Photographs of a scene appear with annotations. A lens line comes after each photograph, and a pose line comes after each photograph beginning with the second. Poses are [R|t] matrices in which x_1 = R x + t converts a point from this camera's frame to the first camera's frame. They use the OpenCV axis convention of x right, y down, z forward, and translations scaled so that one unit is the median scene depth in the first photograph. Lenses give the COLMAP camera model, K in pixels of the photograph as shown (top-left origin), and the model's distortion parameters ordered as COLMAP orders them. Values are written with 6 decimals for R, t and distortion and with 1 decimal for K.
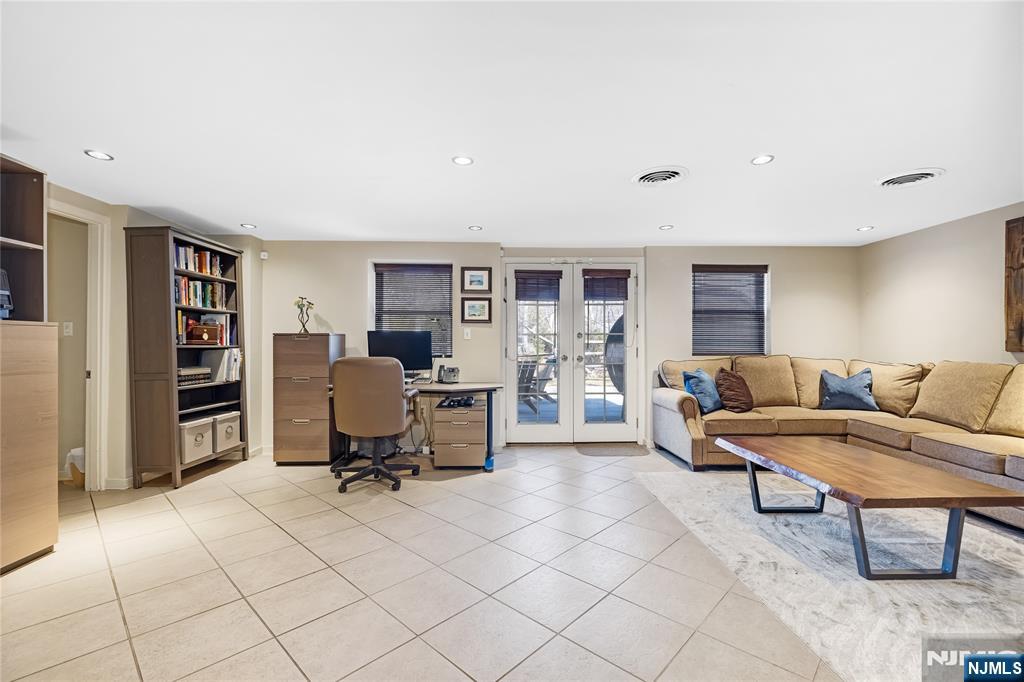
lens RADIAL K [[443.3, 0, 511.2], [0, 443.3, 346.7], [0, 0, 1]] dist [-0.001067, 0.000194]
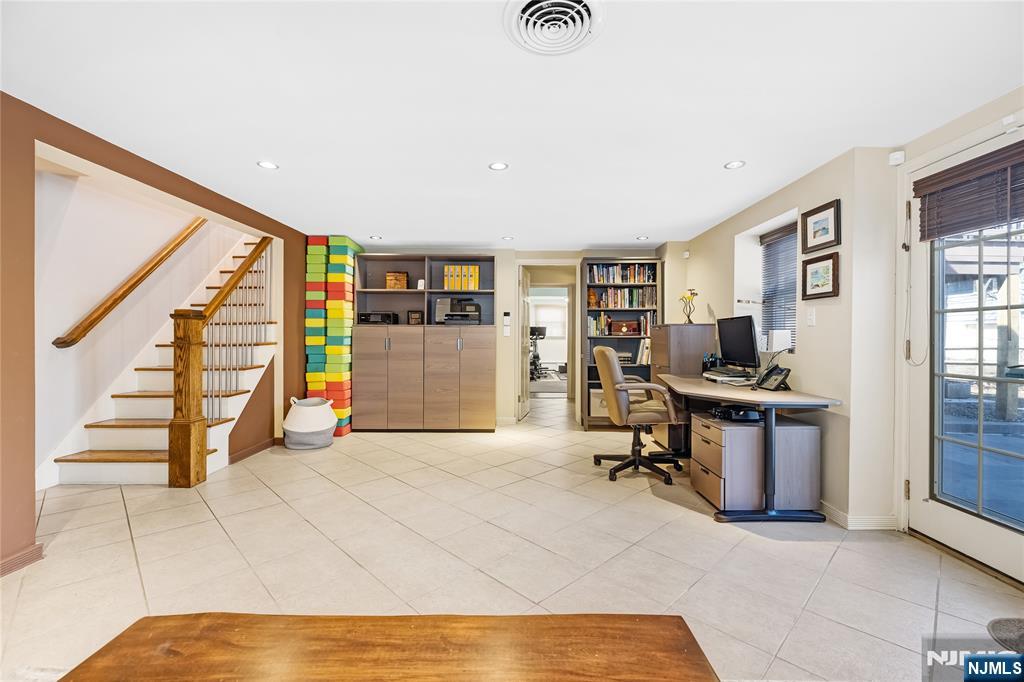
lens RADIAL K [[416.0, 0, 511.5], [0, 416.0, 341.0], [0, 0, 1]] dist [0.000215, 0.000105]
pose [[-0.019233, 0.010332, -0.999762, 0.509112], [-0.005201, 0.999932, 0.010434, 0.001130], [0.999802, 0.005401, -0.019177, 0.593743]]
